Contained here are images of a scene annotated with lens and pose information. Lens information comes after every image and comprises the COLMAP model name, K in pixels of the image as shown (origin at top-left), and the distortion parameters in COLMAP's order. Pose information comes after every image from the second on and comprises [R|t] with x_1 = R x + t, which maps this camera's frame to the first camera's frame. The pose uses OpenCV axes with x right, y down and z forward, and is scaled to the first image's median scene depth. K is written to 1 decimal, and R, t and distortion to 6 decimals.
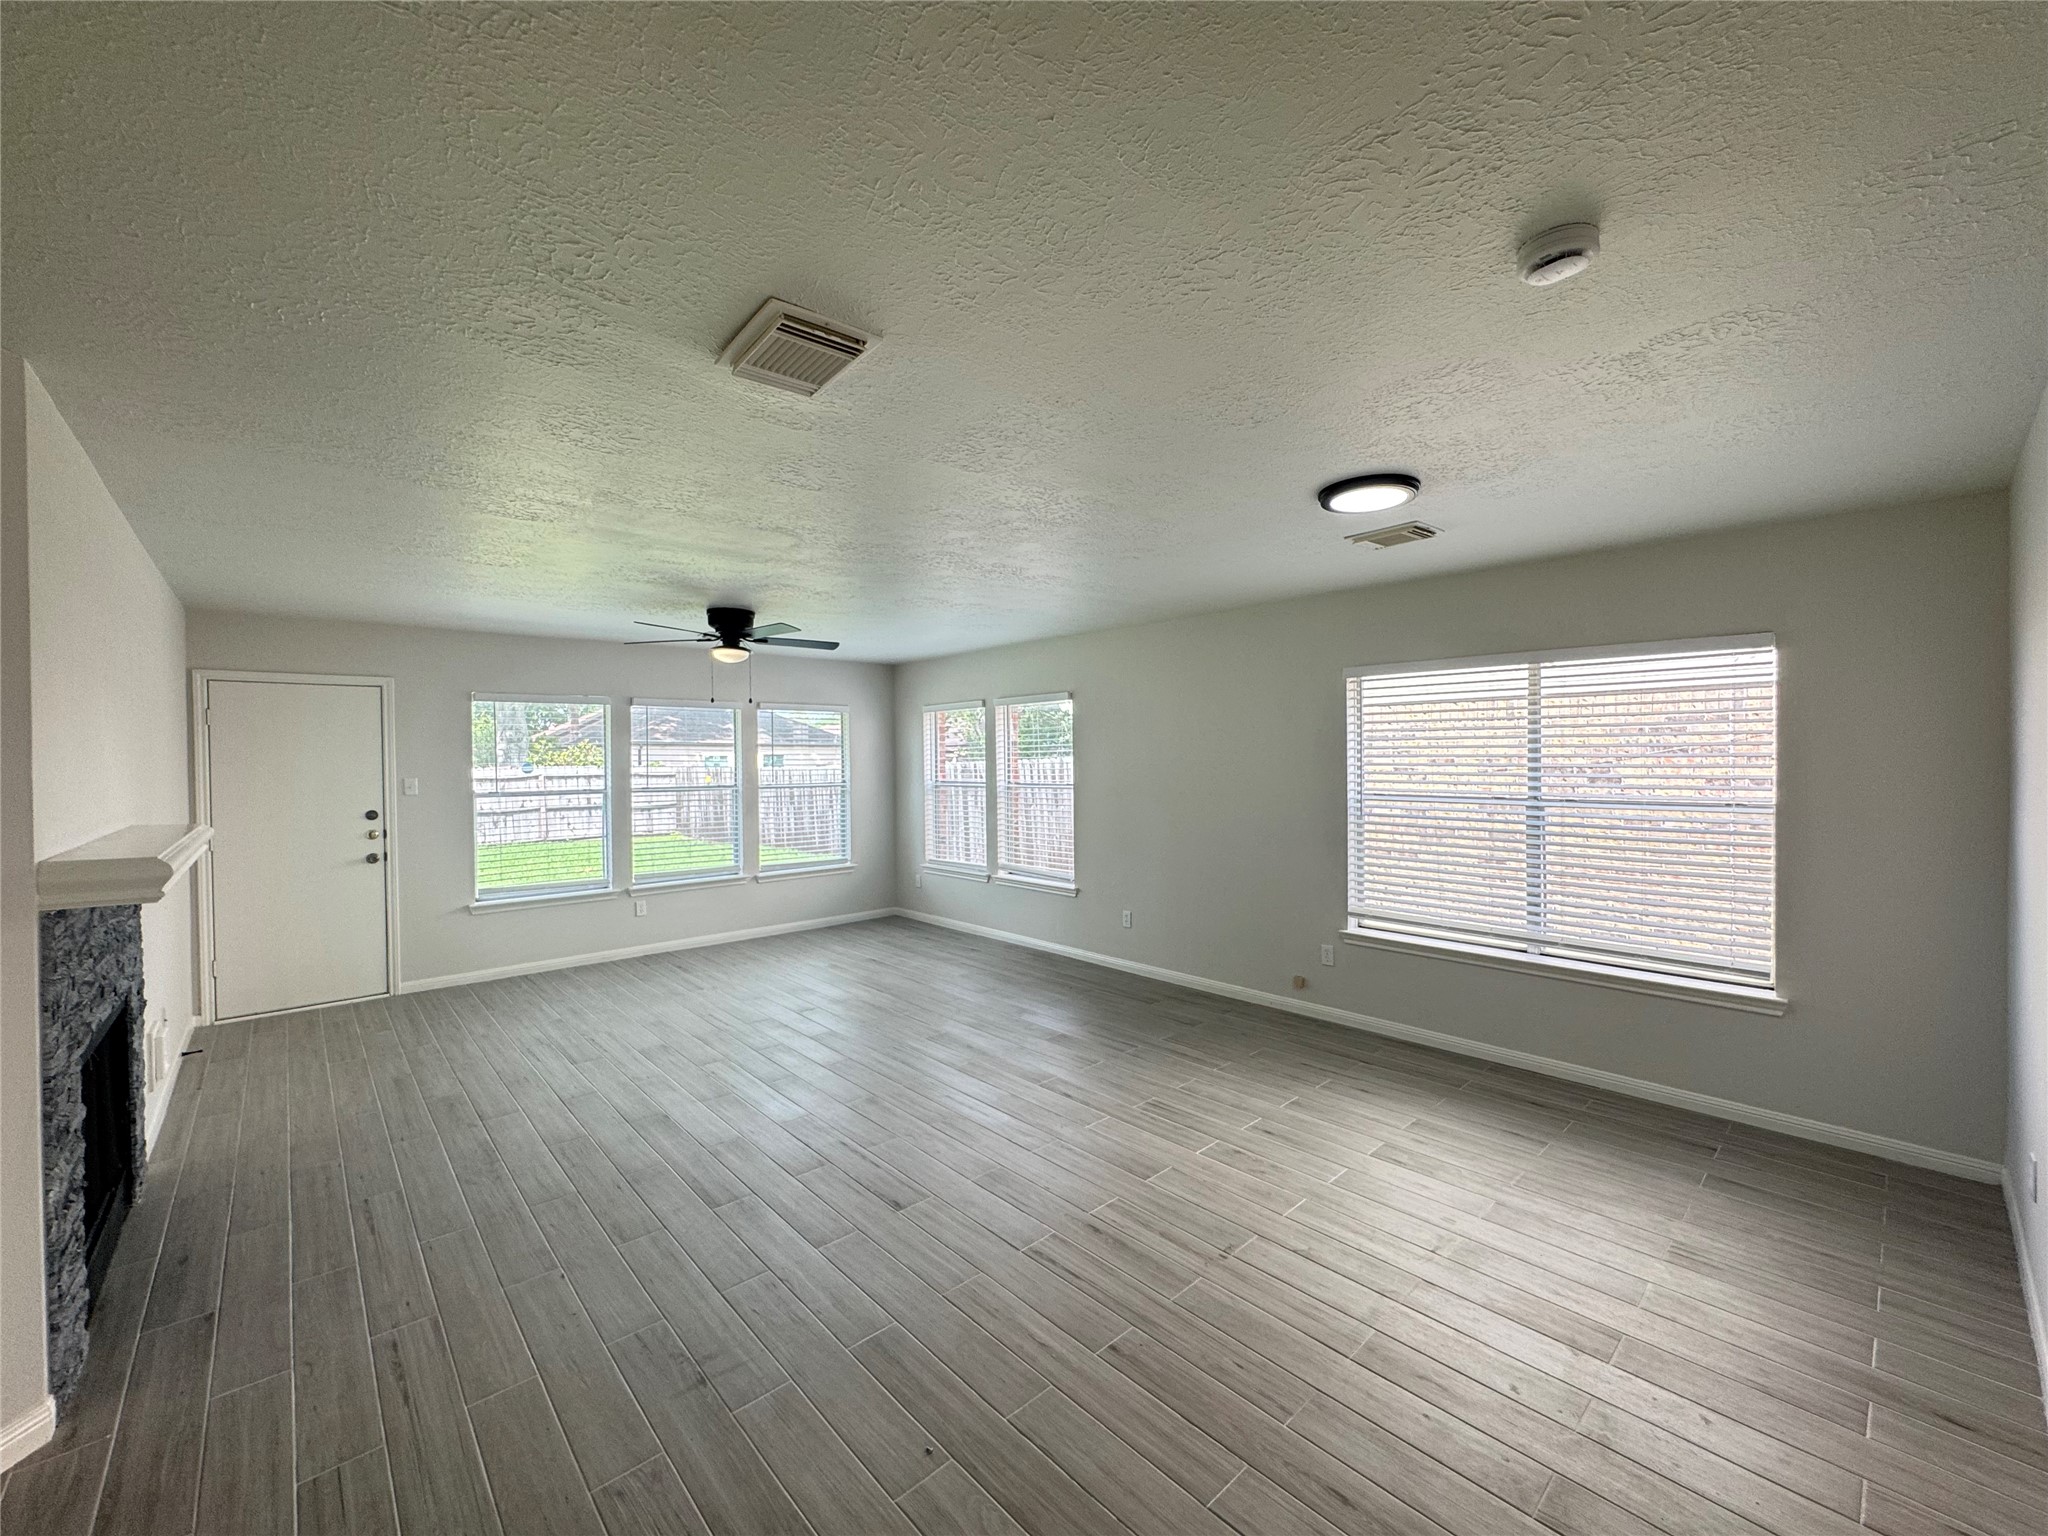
lens RADIAL K [[823.7, 0, 1024.0], [0, 823.7, 768.0], [0, 0, 1]] dist [-0.000670, 0.000531]
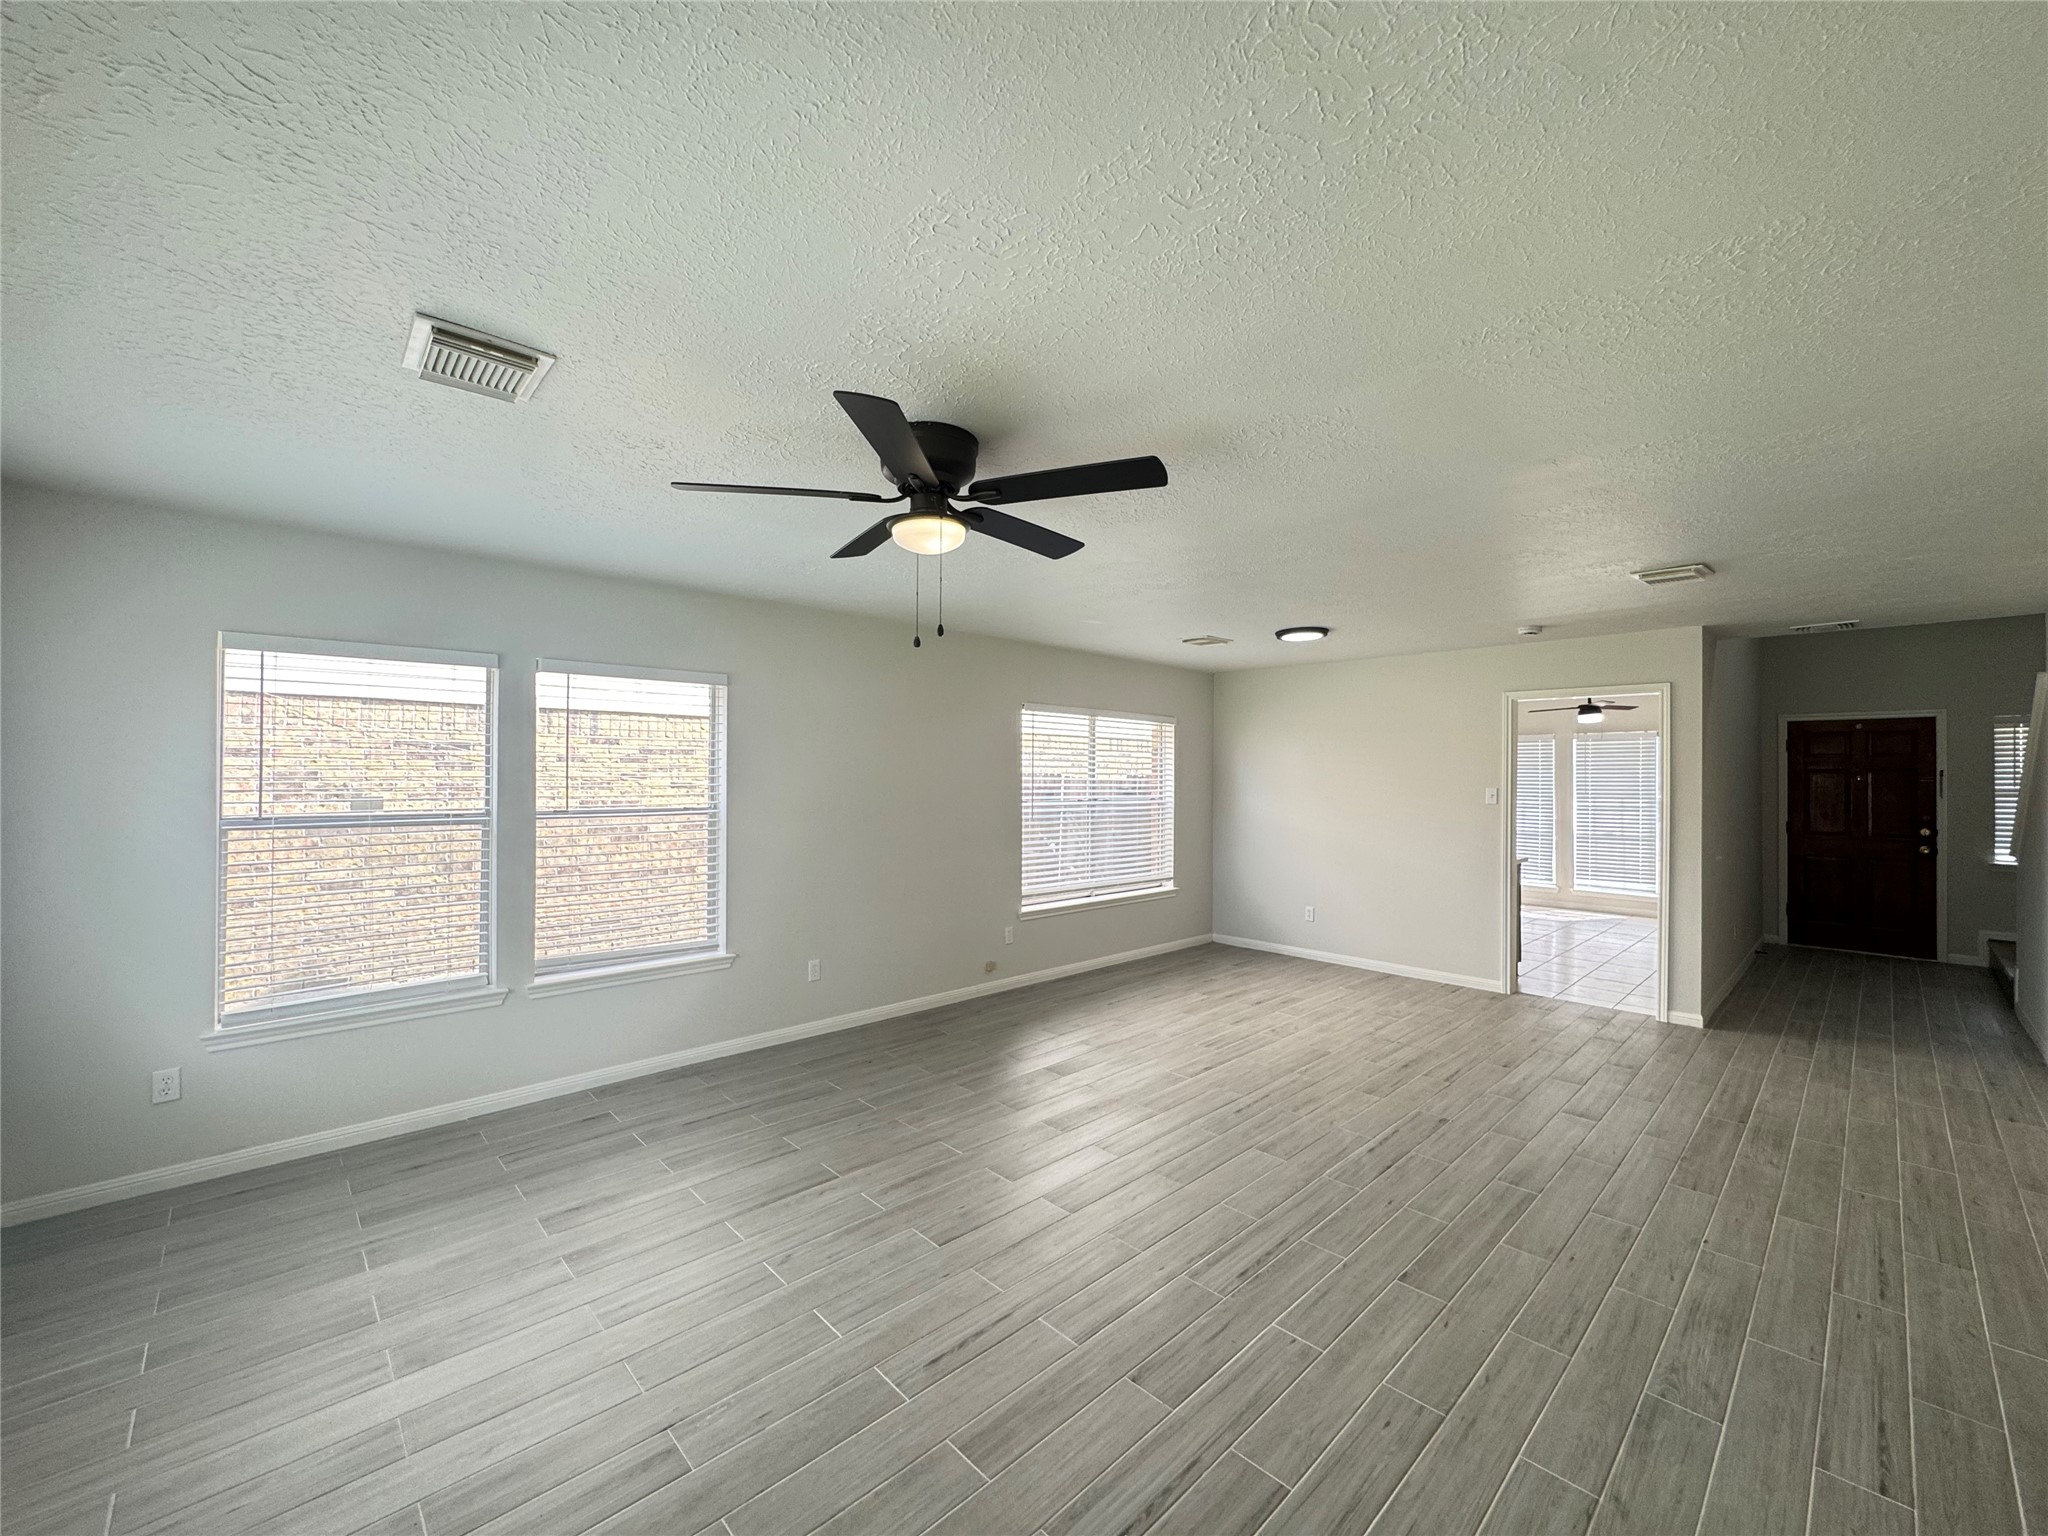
lens RADIAL K [[823.7, 0, 1024.0], [0, 823.7, 768.0], [0, 0, 1]] dist [-0.000670, 0.000531]
pose [[-0.030813, 0.014581, 0.999419, -0.888700], [0.004499, 0.999885, -0.014449, -0.003835], [-0.999515, 0.004051, -0.030875, 1.051176]]
